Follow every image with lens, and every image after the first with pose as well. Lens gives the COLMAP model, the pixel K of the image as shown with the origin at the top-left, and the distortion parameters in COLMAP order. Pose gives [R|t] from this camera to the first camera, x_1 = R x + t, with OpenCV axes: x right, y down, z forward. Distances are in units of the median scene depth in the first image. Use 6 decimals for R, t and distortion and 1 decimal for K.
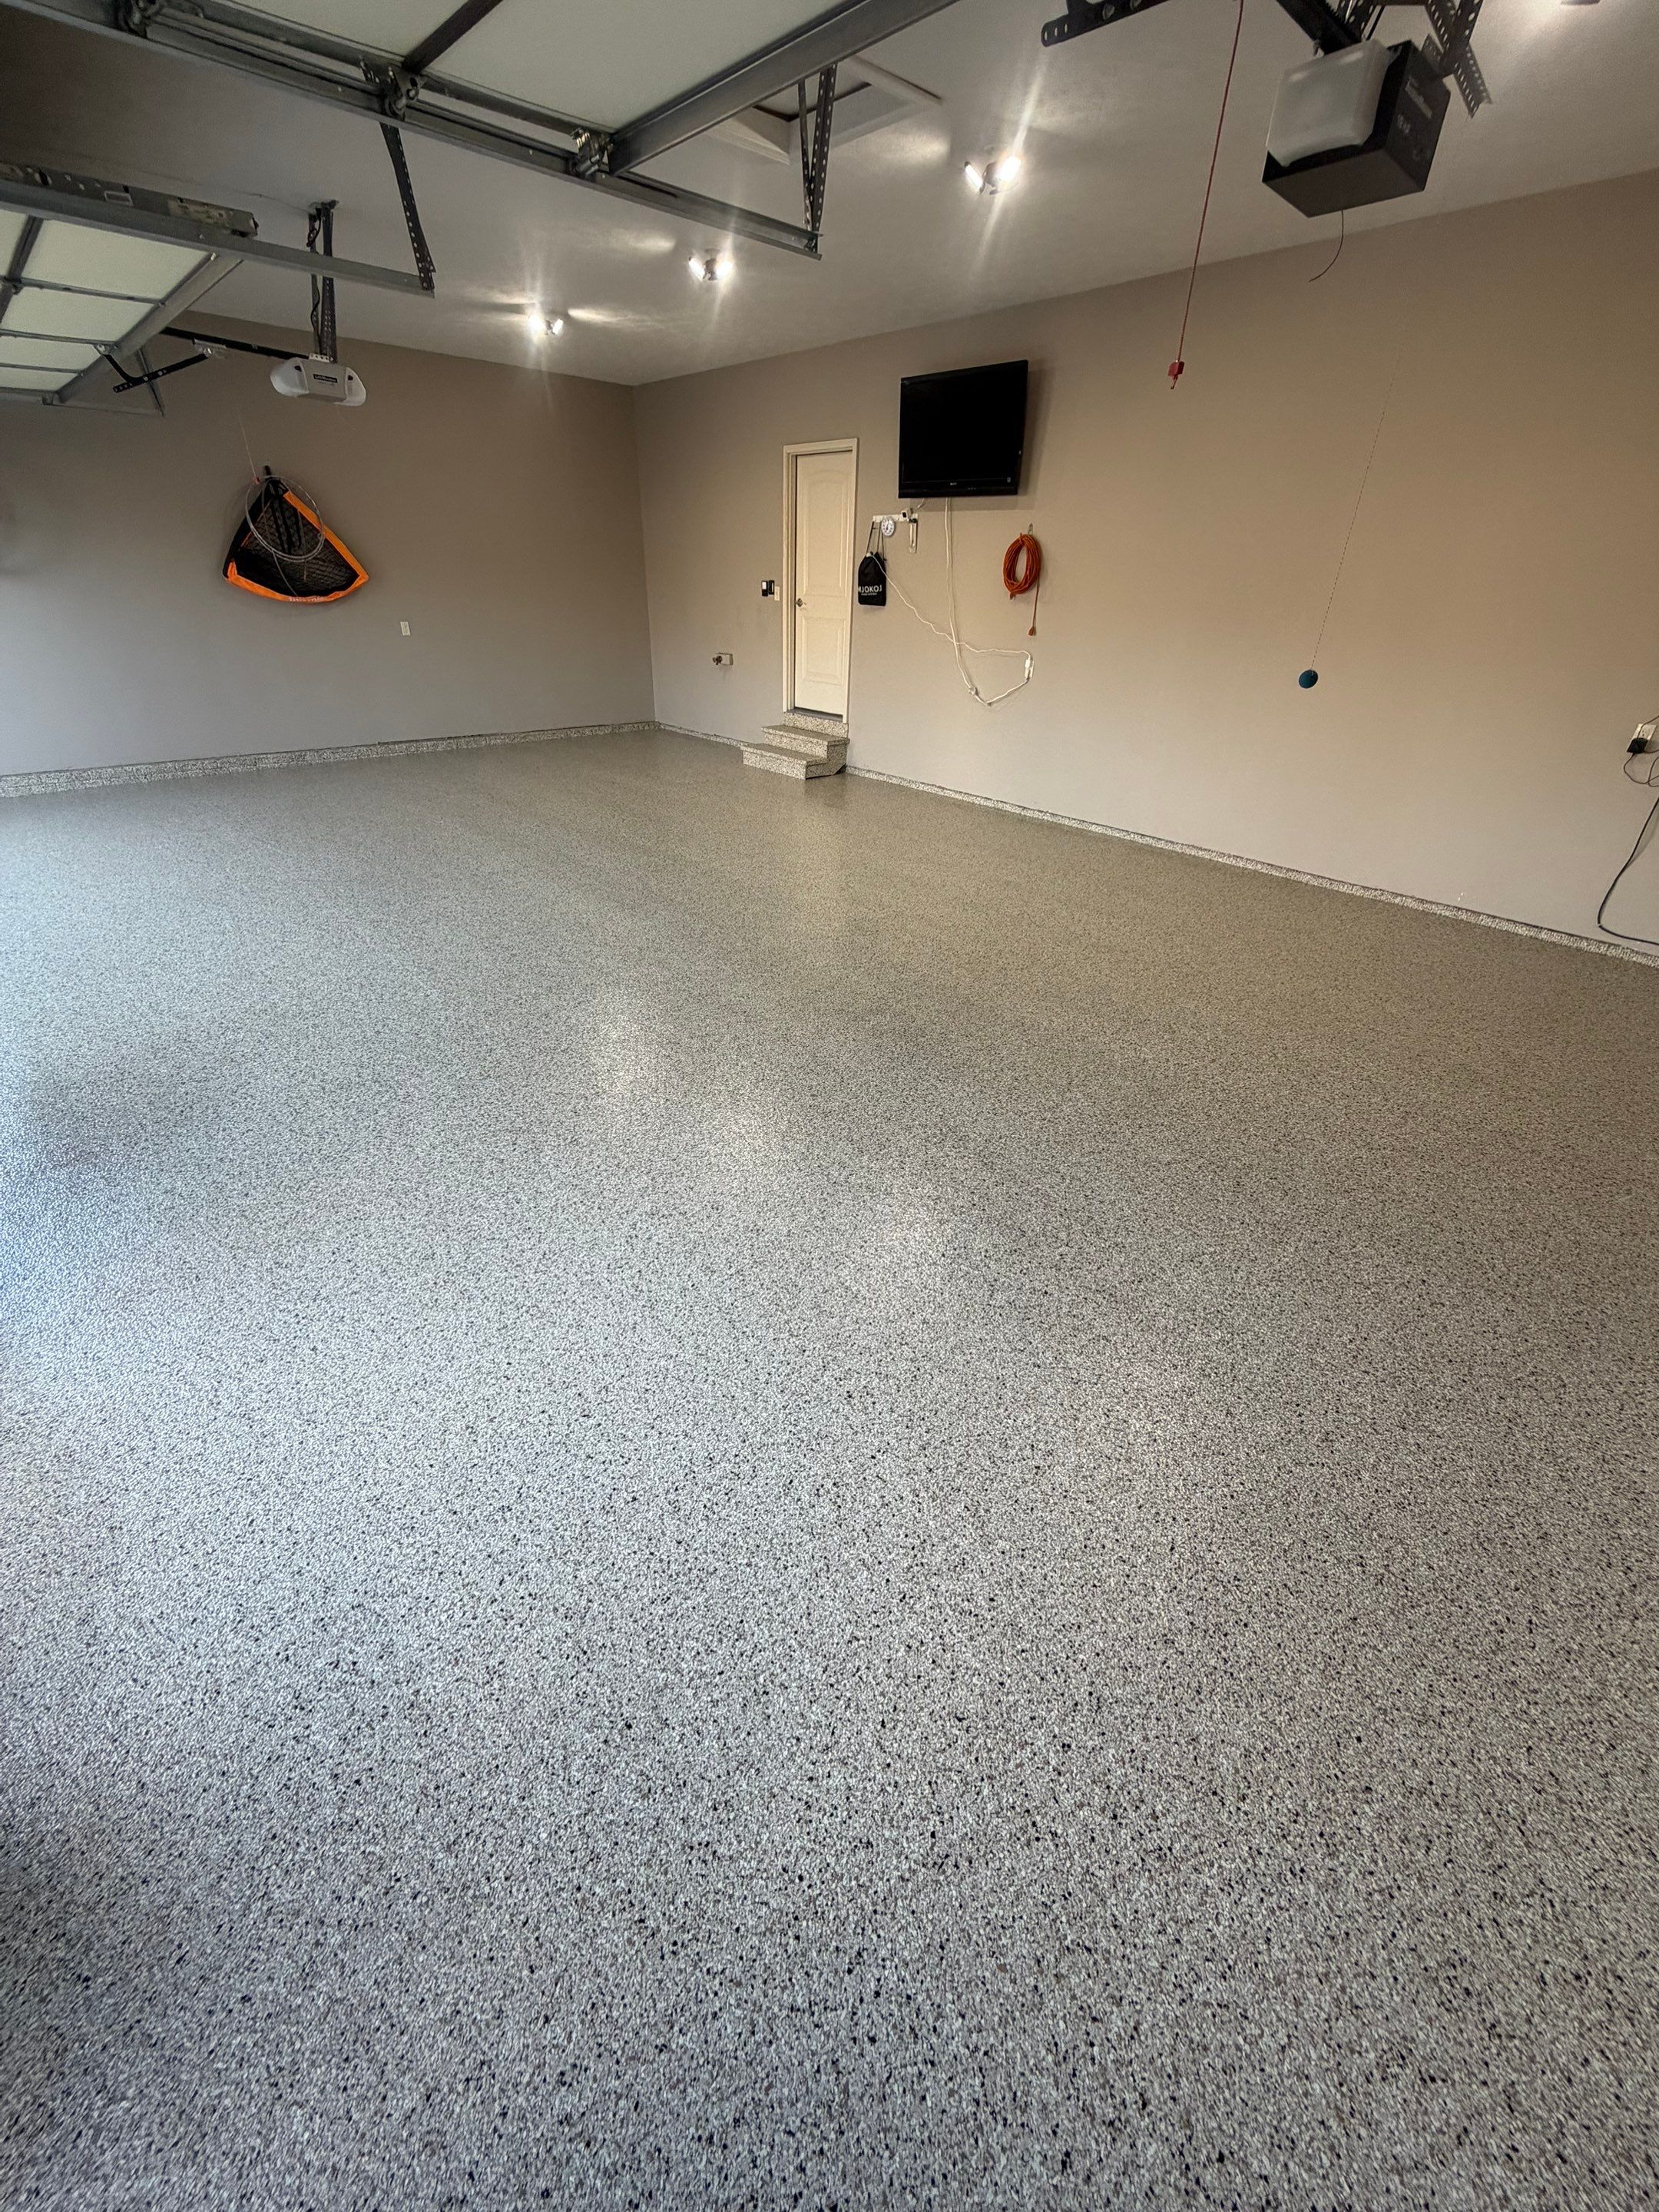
lens RADIAL K [[878.2, 0, 829.9], [0, 878.2, 1099.7], [0, 0, 1]] dist [-0.001088, -0.000193]
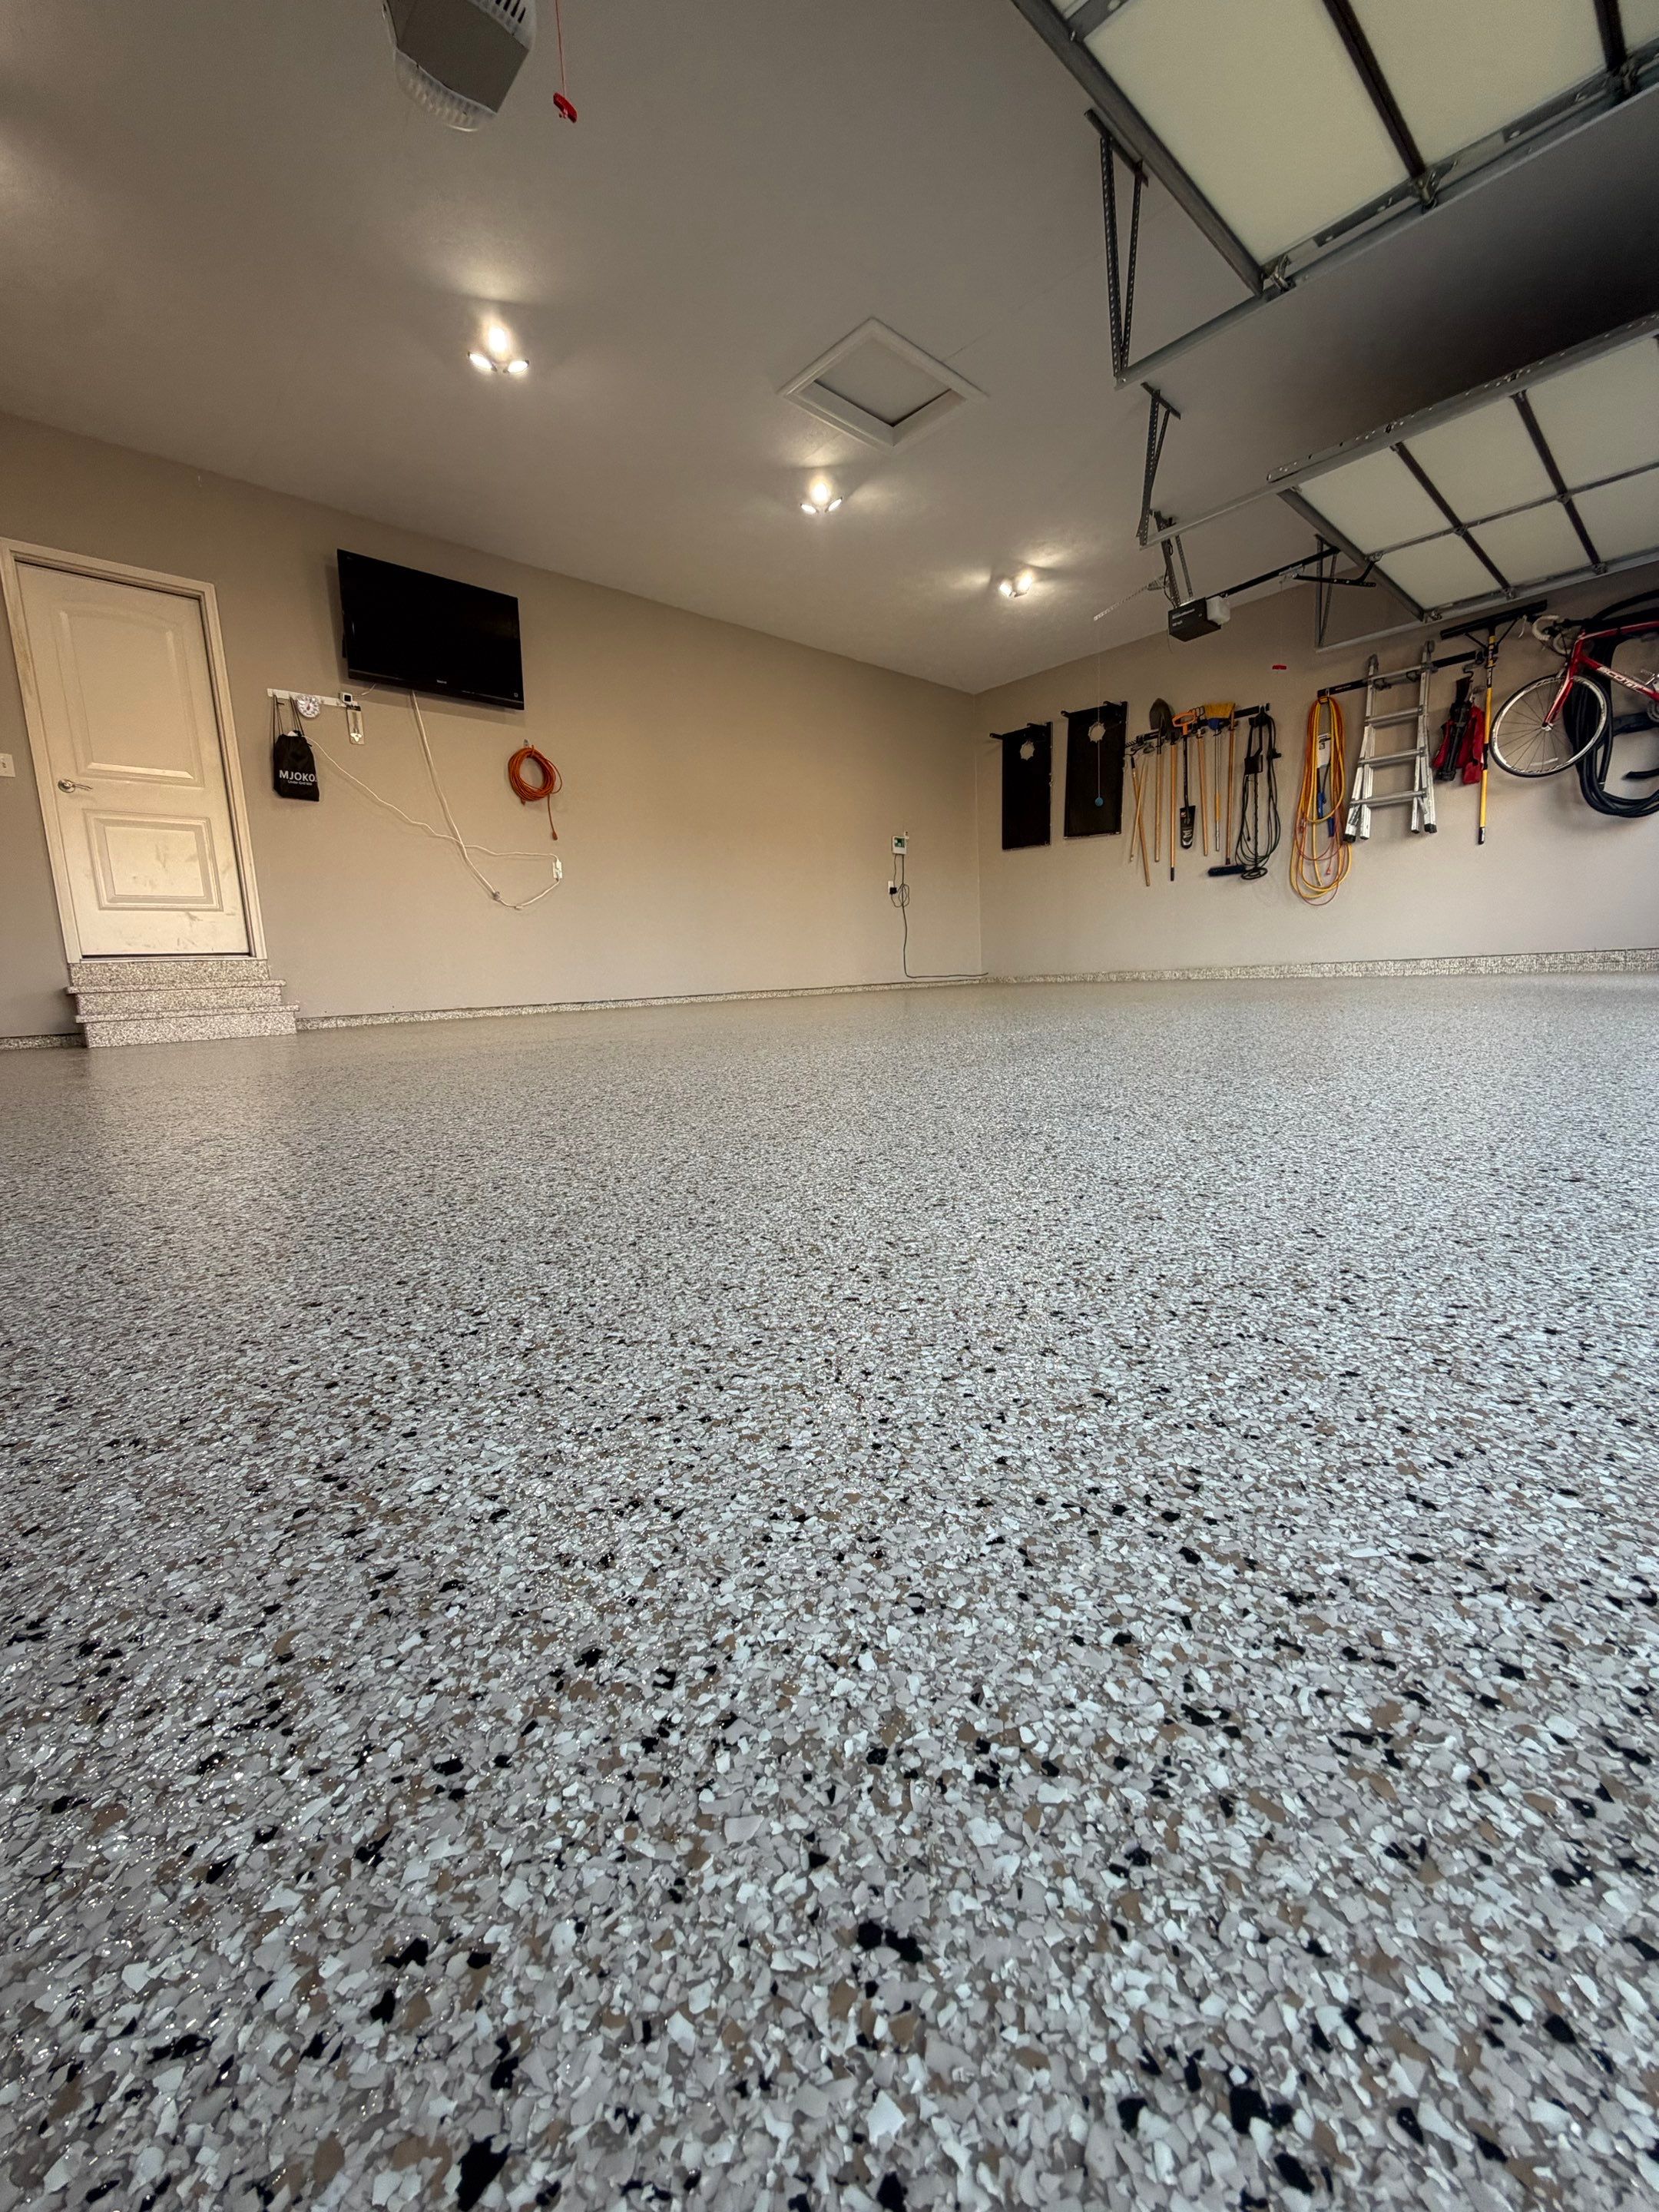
lens RADIAL K [[878.2, 0, 829.2], [0, 878.2, 1109.6], [0, 0, 1]] dist [-0.001088, -0.000193]
pose [[-0.026695, -0.174706, 0.984259, -0.747481], [0.555641, 0.815903, 0.159893, -0.236560], [-0.830994, 0.551163, 0.075293, 0.752953]]
